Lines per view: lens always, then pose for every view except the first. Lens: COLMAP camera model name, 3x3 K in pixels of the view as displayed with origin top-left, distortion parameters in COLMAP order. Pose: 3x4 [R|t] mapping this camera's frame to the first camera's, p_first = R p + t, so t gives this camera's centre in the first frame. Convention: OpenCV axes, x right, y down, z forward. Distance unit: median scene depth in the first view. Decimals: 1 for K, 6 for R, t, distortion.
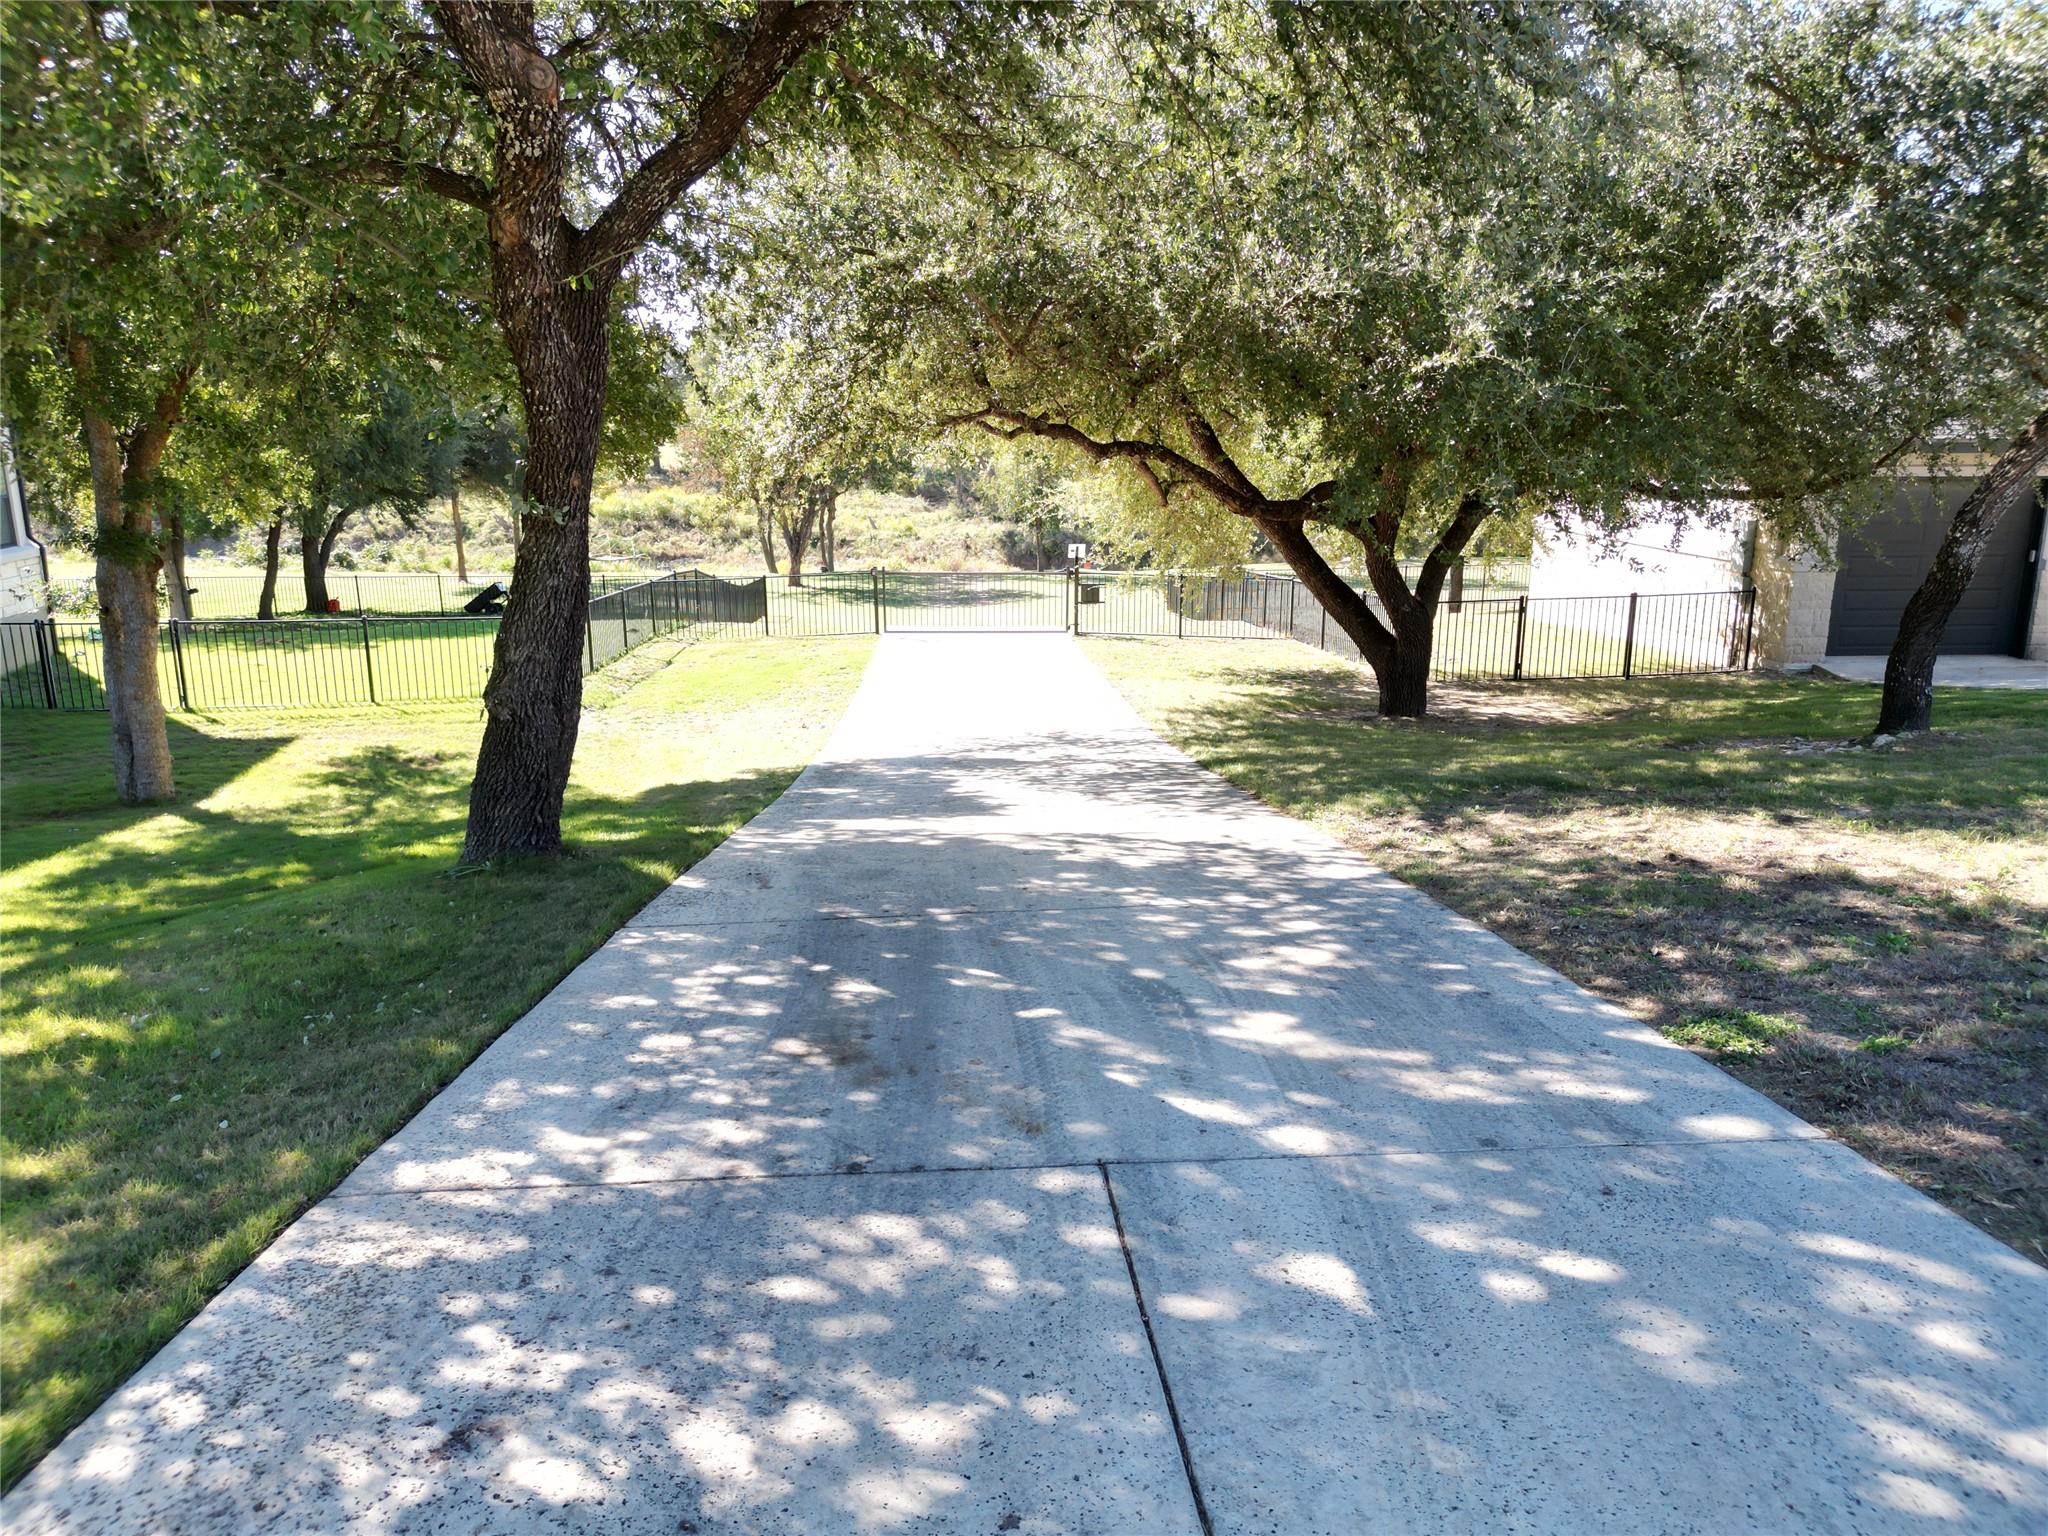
lens RADIAL K [[1411.1, 0, 1024.4], [0, 1411.1, 750.8], [0, 0, 1]] dist [0.069009, -0.081439]
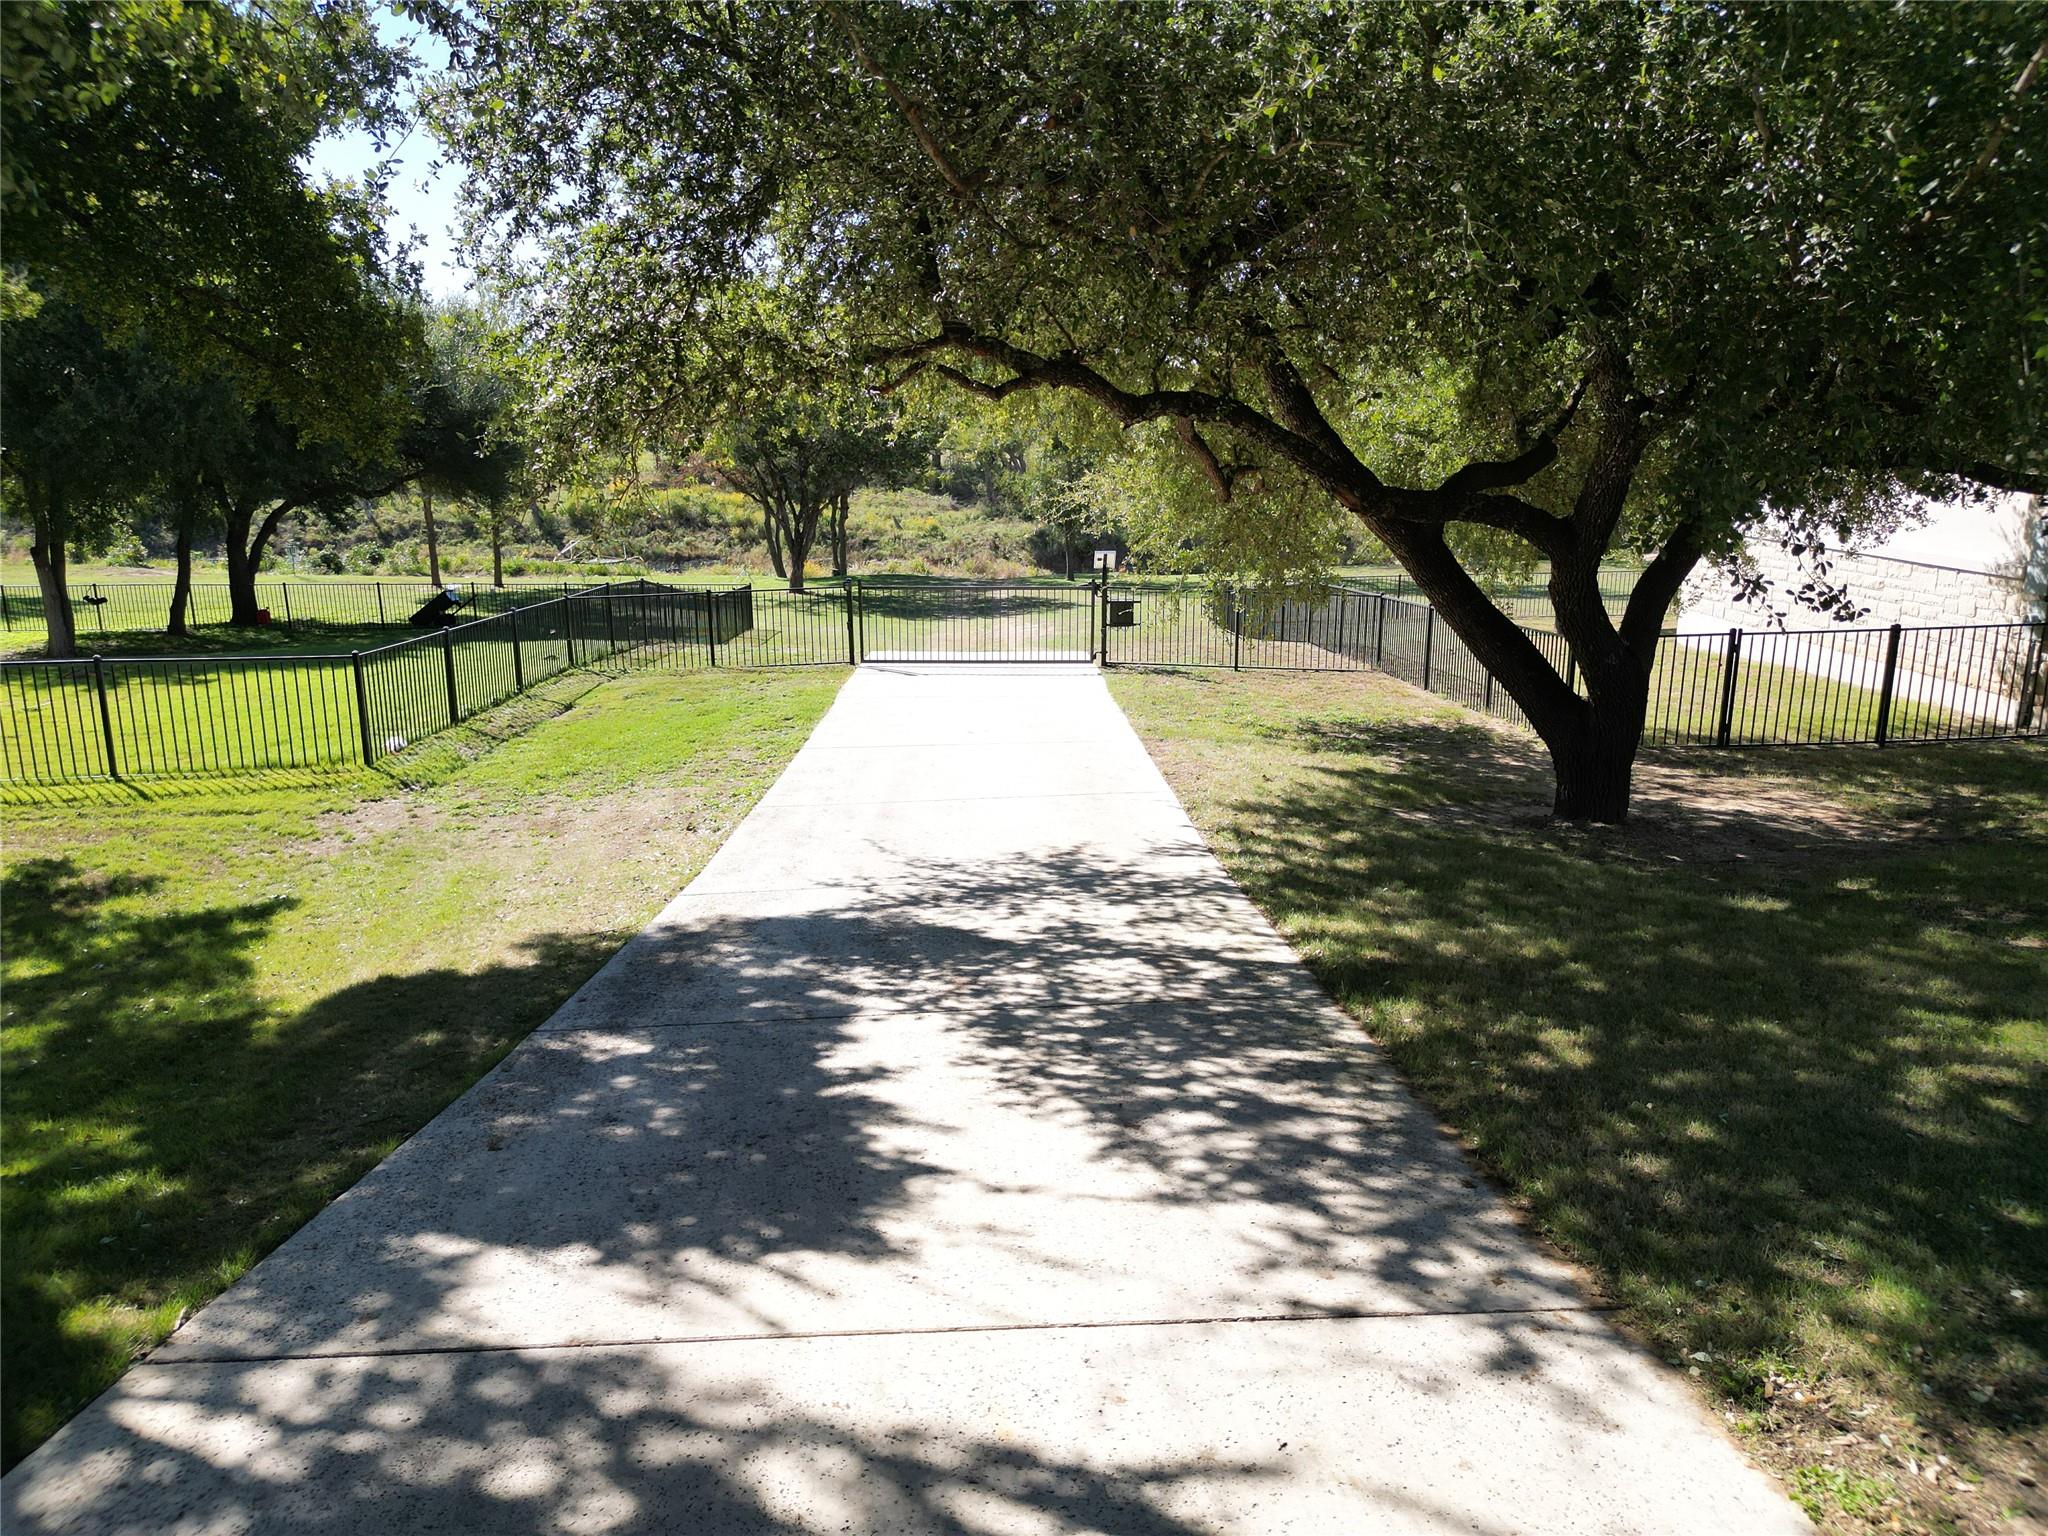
lens RADIAL K [[1411.1, 0, 1024.4], [0, 1411.1, 750.8], [0, 0, 1]] dist [0.069009, -0.081439]
pose [[0.999675, 0.004636, -0.025061, 0.018611], [-0.004618, 0.999989, 0.000761, -0.053117], [0.025064, -0.000645, 0.999686, 0.319193]]
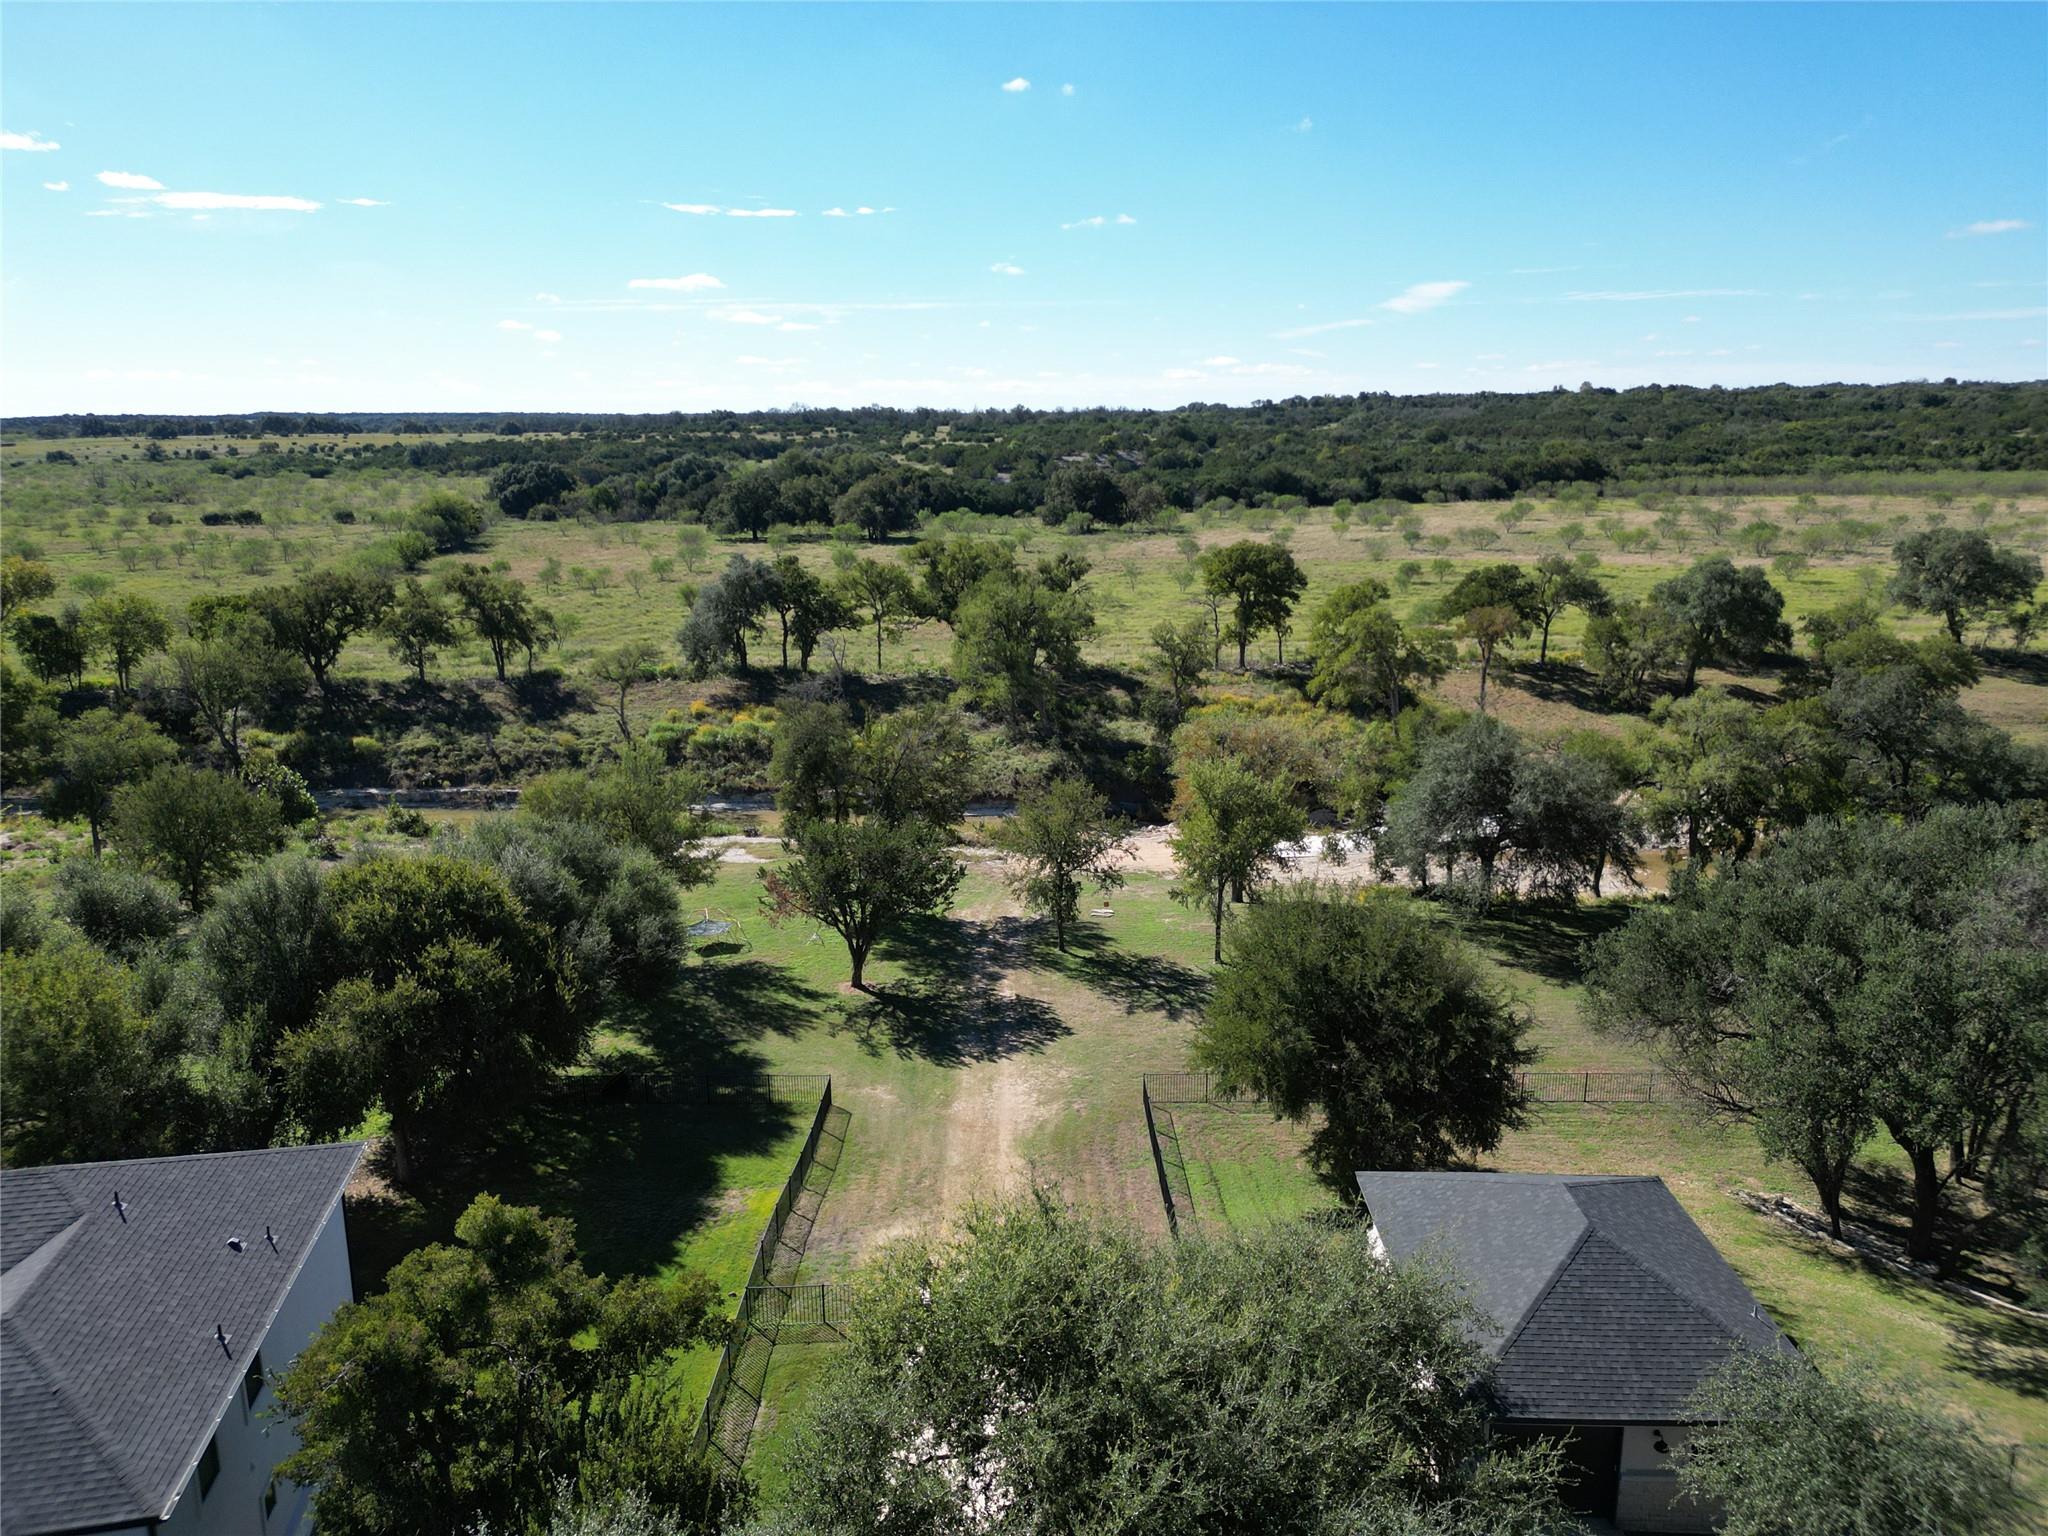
lens RADIAL K [[1408.4, 0, 1024.0], [0, 1408.4, 768.0], [0, 0, 1]] dist [0.069868, -0.083371]
pose [[0.998437, 0.017657, -0.053023, 0.128169], [-0.017351, 0.999830, 0.006221, -0.993162], [0.053124, -0.005291, 0.998574, -0.628473]]
